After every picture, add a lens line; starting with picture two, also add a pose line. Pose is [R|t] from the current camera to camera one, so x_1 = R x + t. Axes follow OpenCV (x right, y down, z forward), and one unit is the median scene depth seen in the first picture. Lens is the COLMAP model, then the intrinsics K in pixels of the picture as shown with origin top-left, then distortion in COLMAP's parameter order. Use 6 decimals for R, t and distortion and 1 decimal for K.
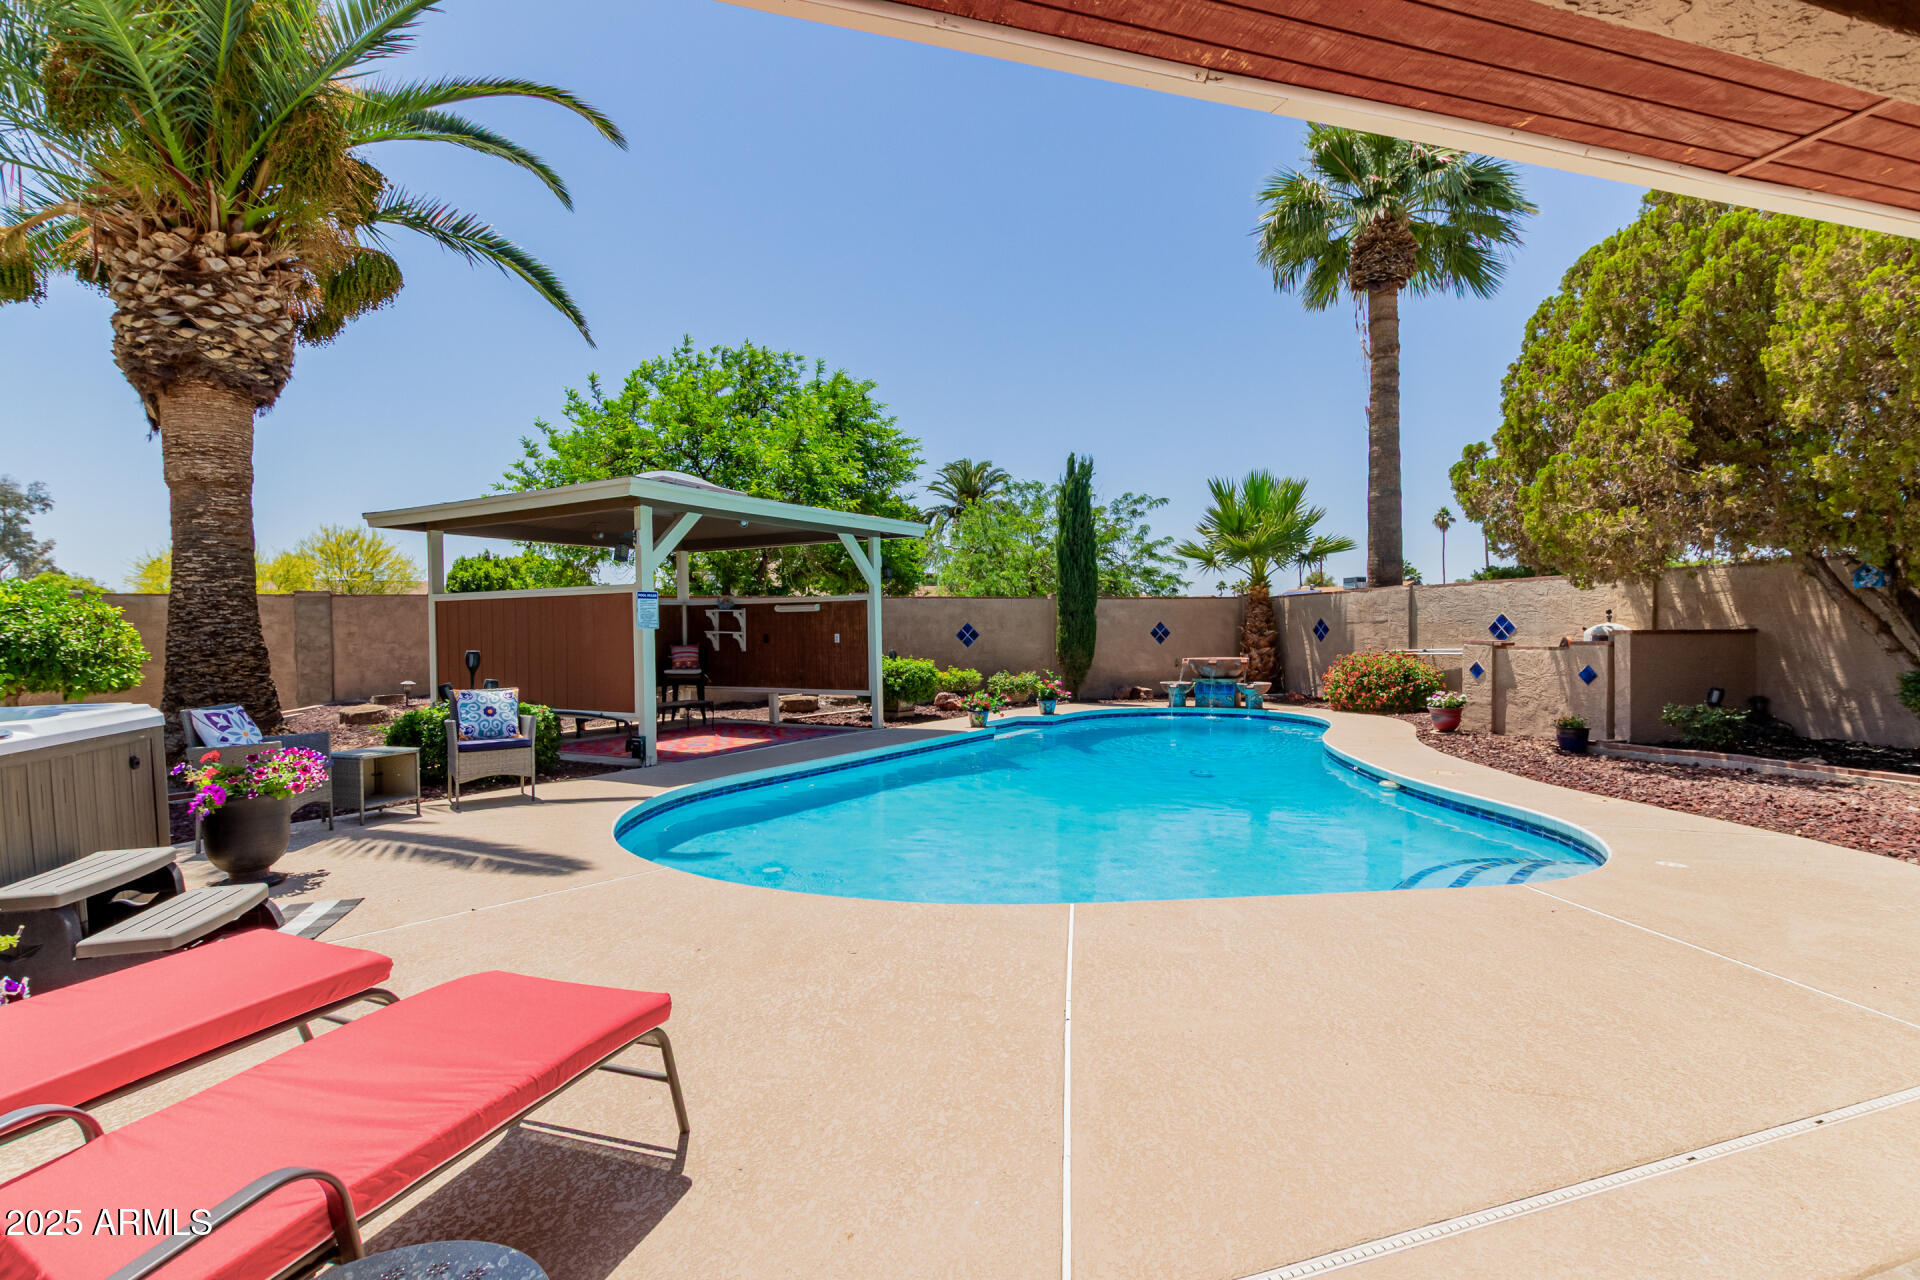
lens RADIAL K [[897.1, 0, 946.5], [0, 897.1, 646.3], [0, 0, 1]] dist [0.001988, -0.000488]
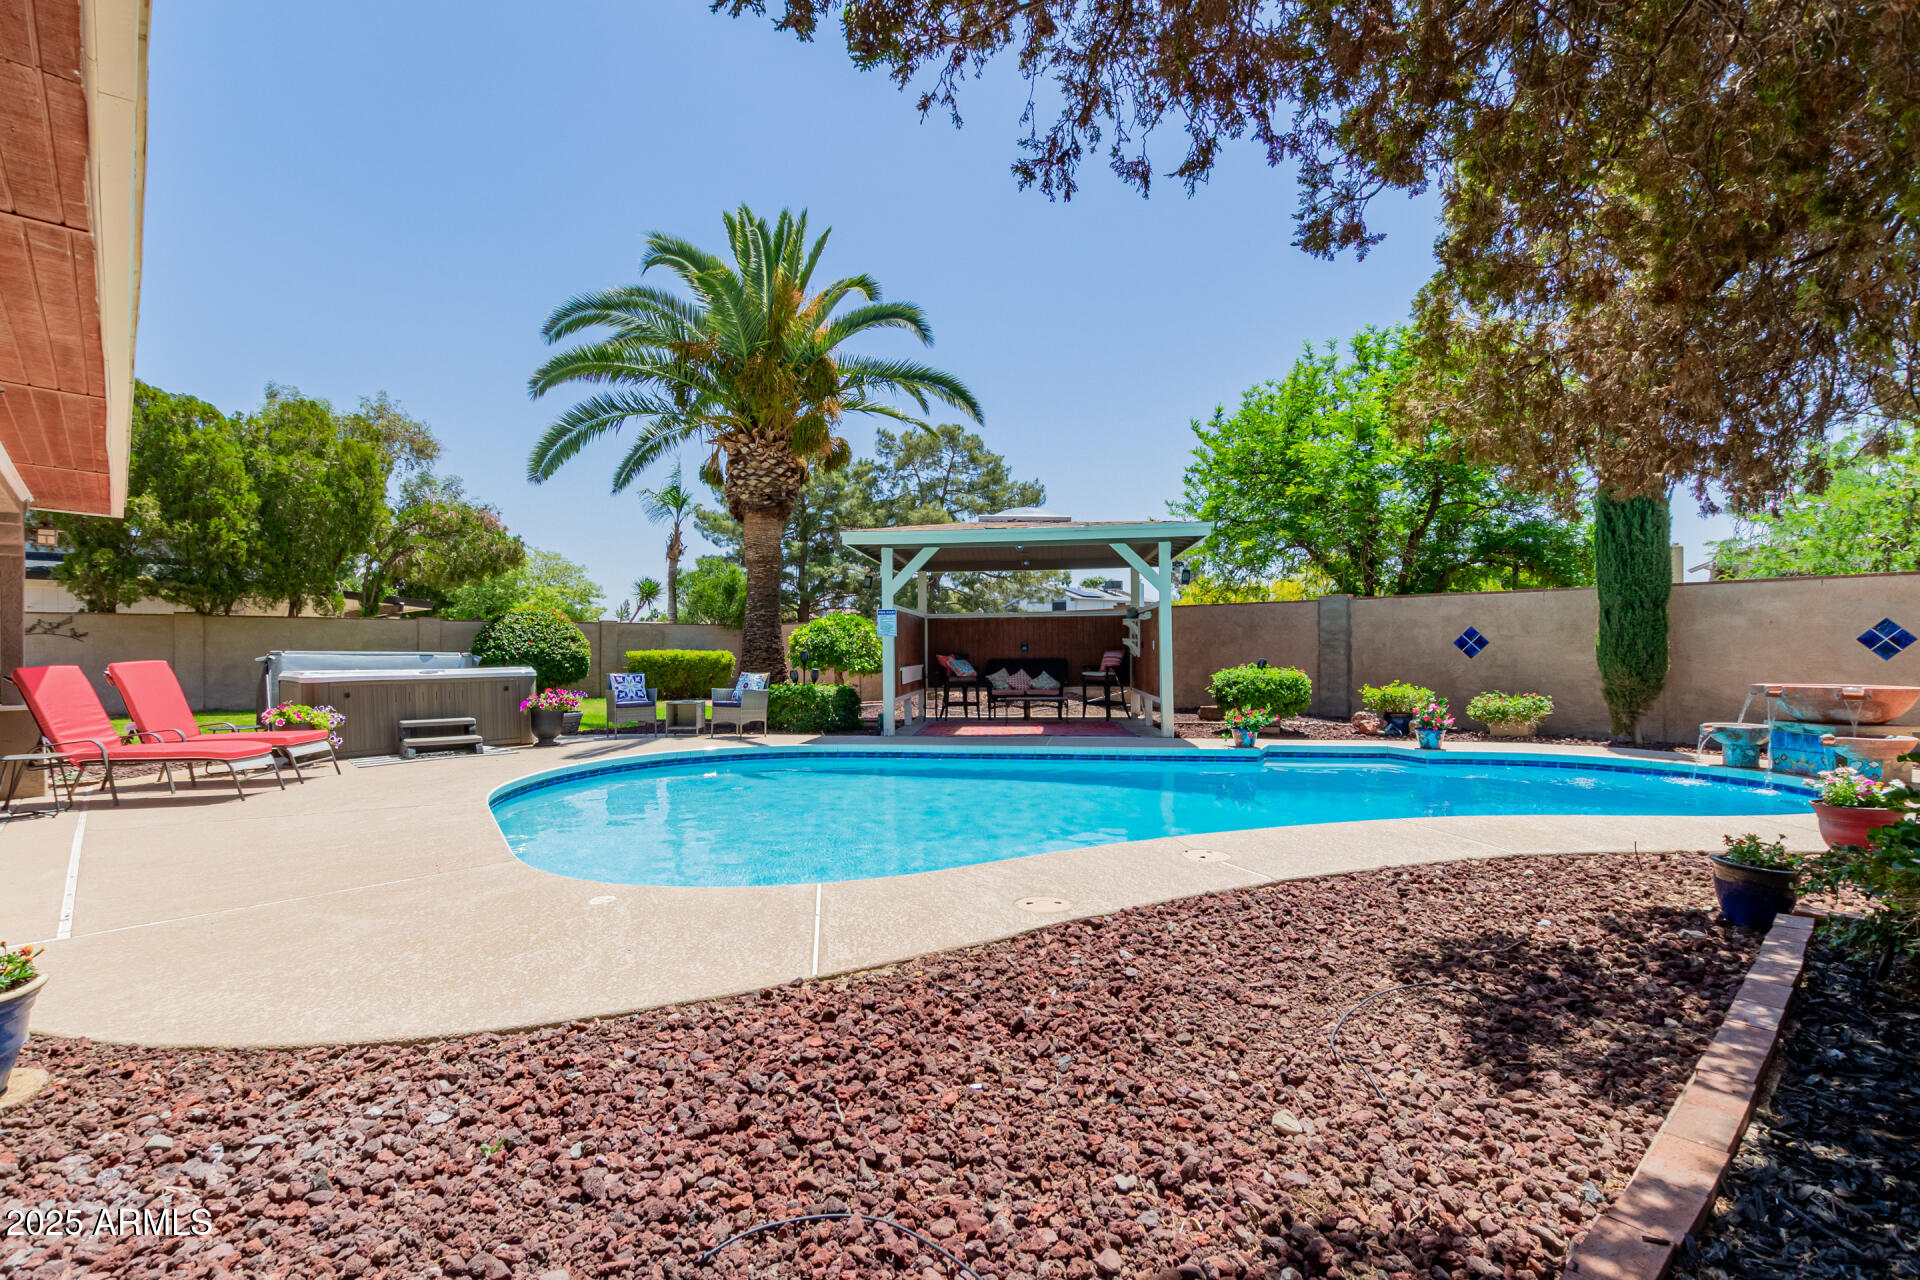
lens RADIAL K [[897.1, 0, 946.5], [0, 897.1, 646.3], [0, 0, 1]] dist [0.001988, -0.000488]
pose [[0.405581, 0.004460, -0.914048, 0.639923], [-0.014433, 0.999895, -0.001525, -0.002291], [0.913945, 0.013811, 0.405602, 0.344966]]
